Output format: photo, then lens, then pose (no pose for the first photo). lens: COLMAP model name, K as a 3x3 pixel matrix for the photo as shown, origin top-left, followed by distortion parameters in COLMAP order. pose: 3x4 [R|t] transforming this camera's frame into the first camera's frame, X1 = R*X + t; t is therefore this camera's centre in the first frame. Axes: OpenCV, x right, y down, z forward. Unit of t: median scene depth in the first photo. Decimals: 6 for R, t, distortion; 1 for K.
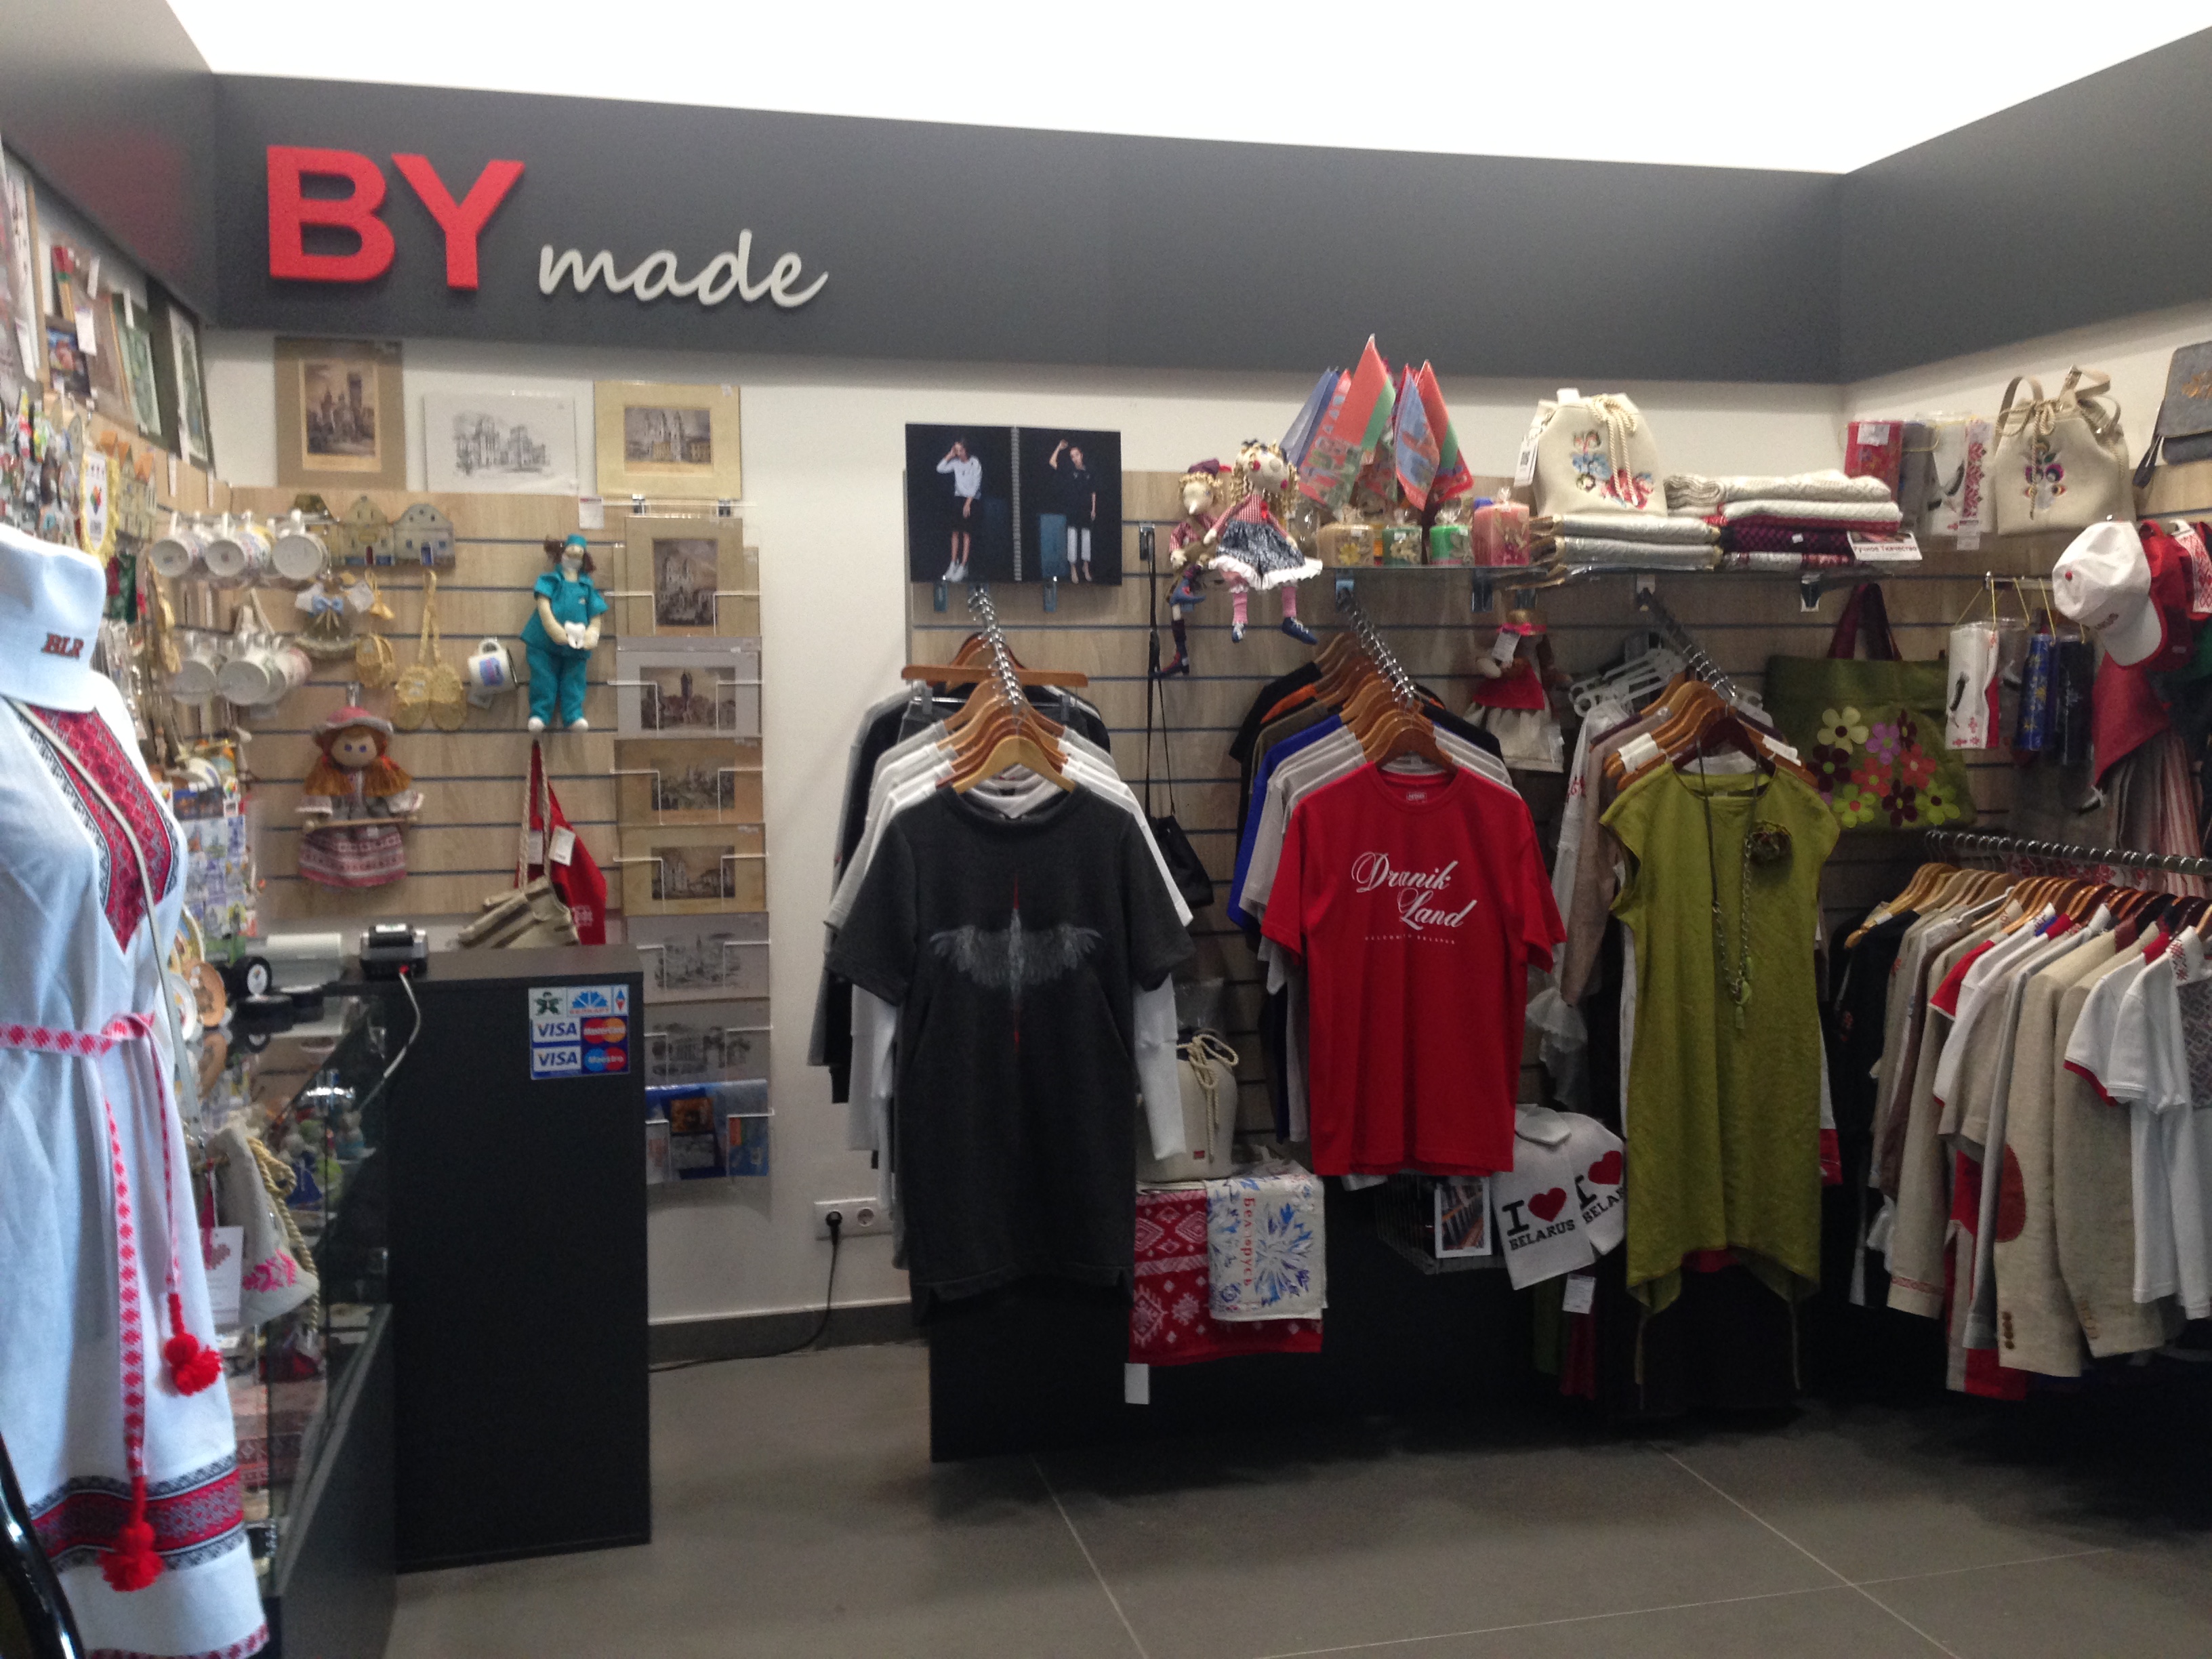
lens RADIAL K [[2049.0, 0, 1112.6], [0, 2049.0, 826.7], [0, 0, 1]] dist [0.099614, 0.000000]
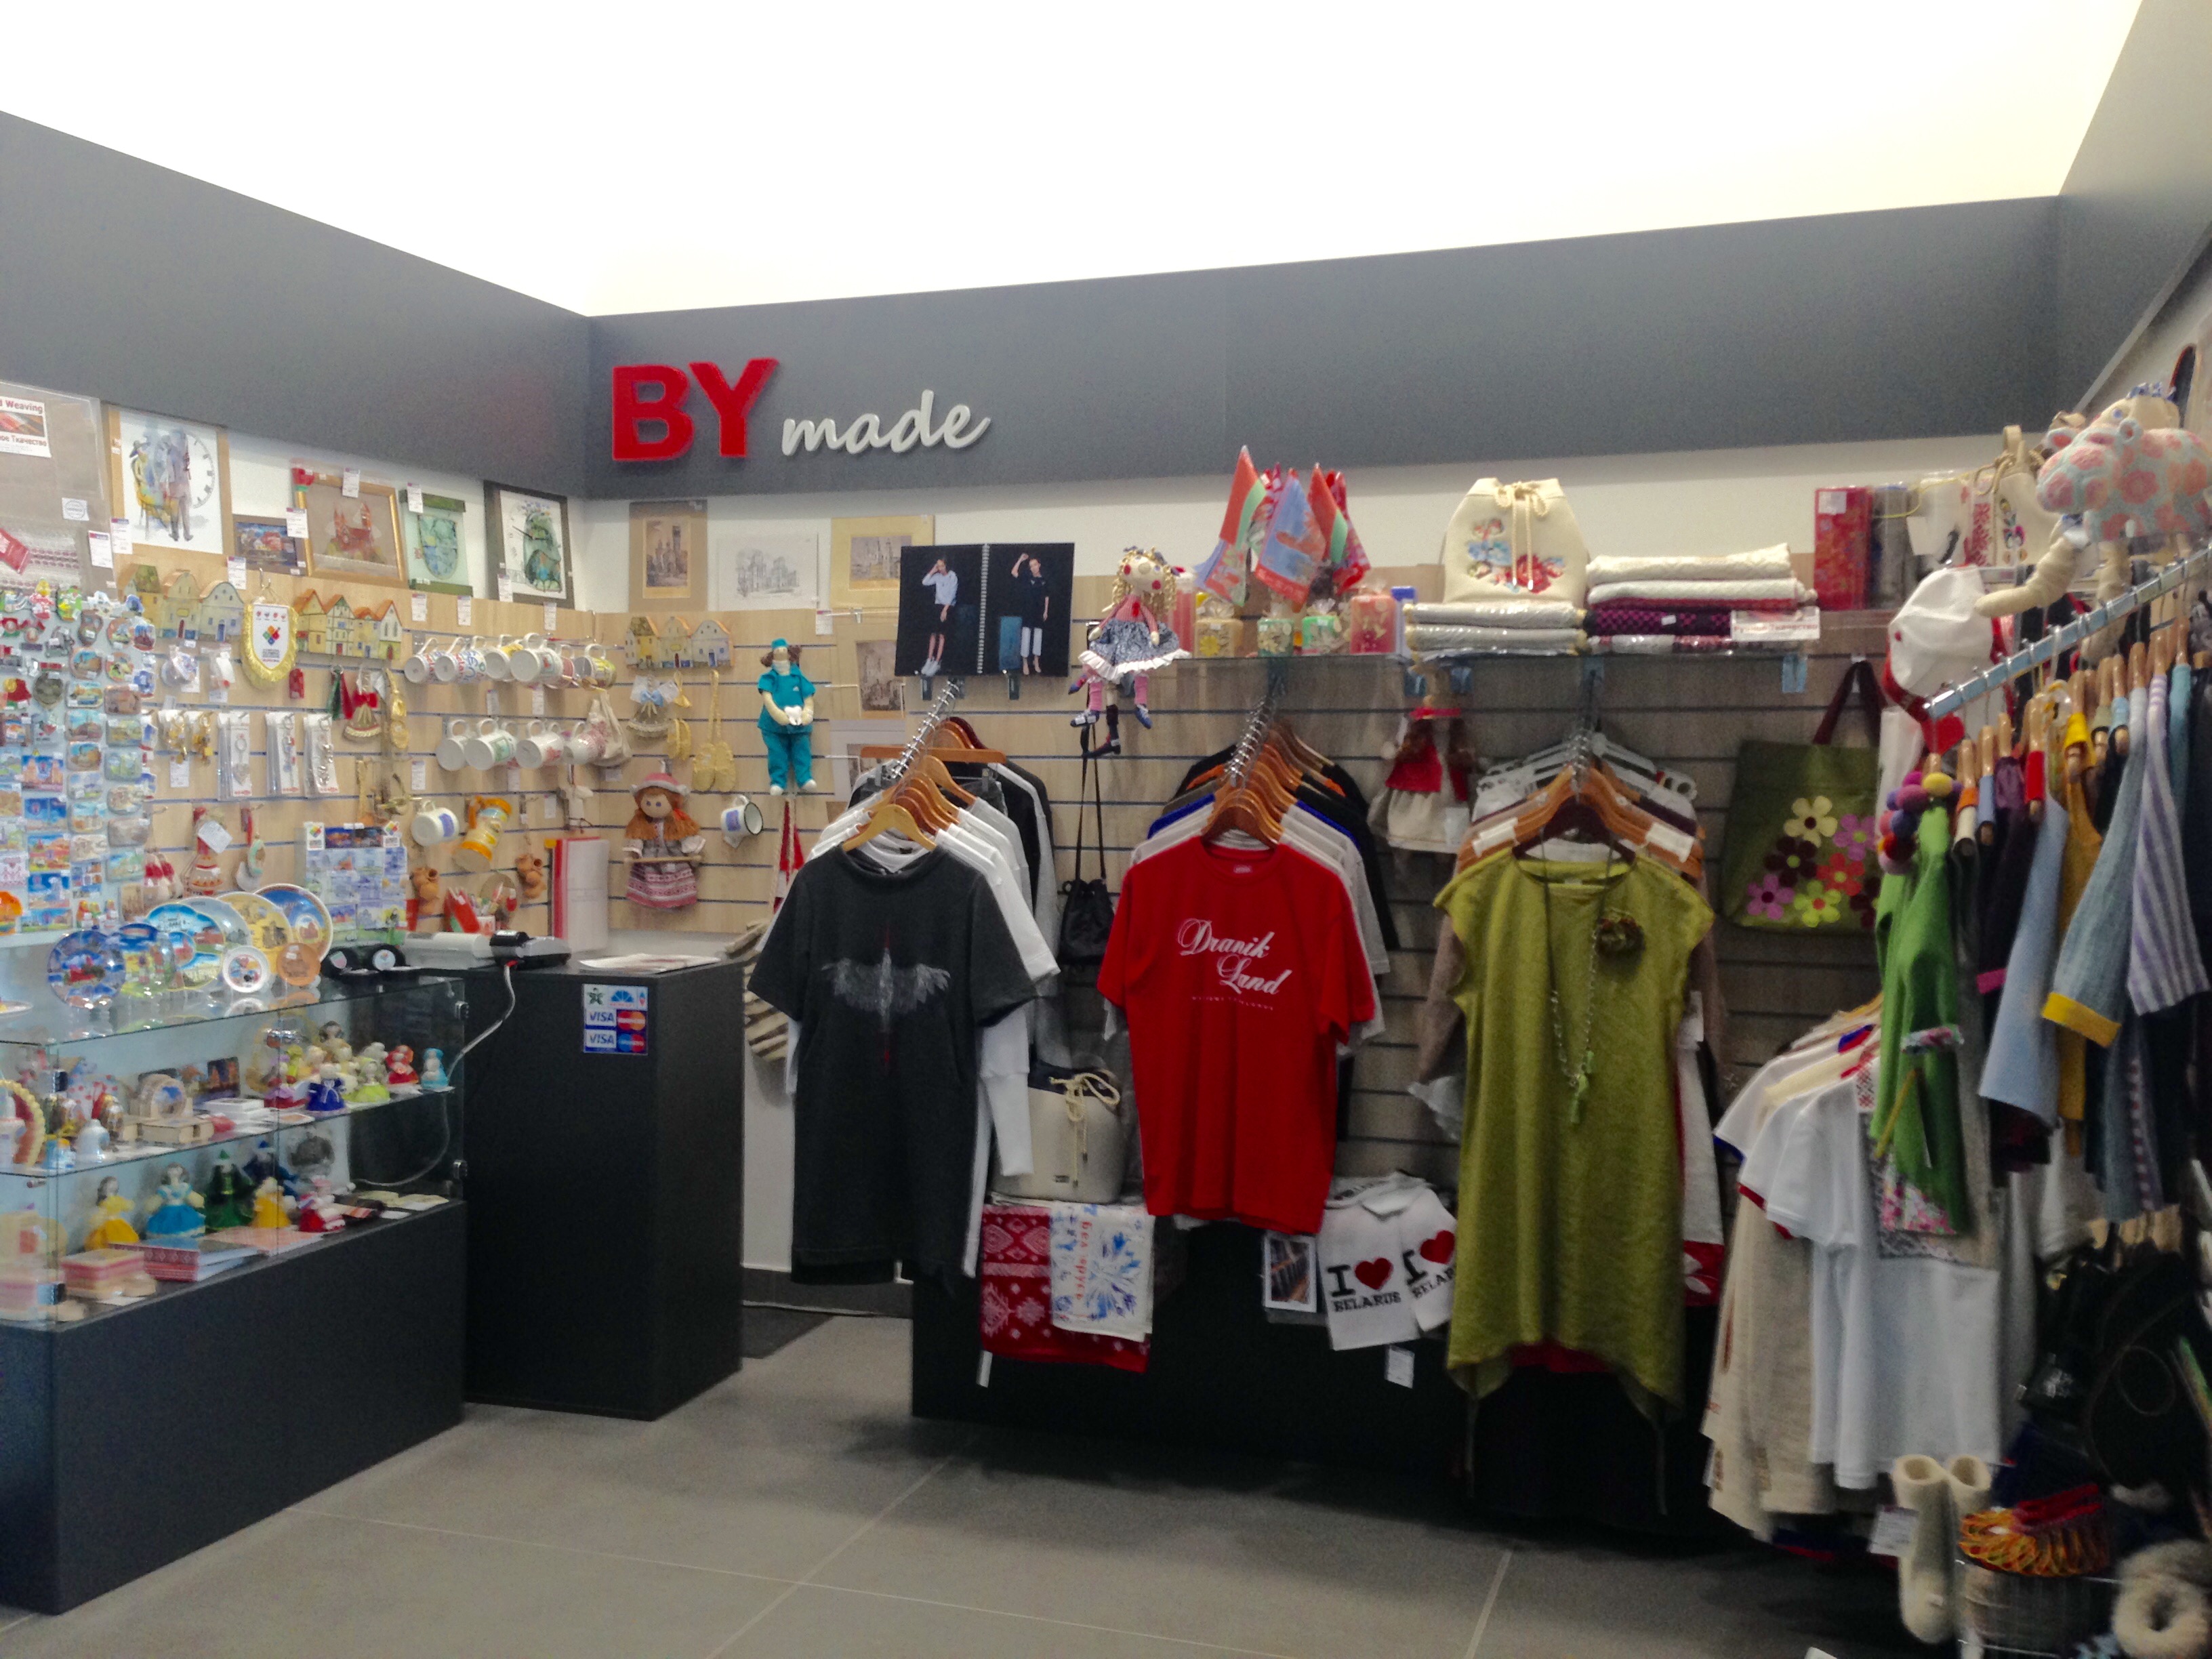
lens RADIAL K [[2049.0, 0, 1105.3], [0, 2049.0, 829.0], [0, 0, 1]] dist [0.099614, 0.000000]
pose [[0.828636, 0.029829, -0.558993, 0.658597], [-0.047179, 0.998748, -0.016643, -0.014092], [0.557796, 0.040164, 0.829006, 0.065538]]
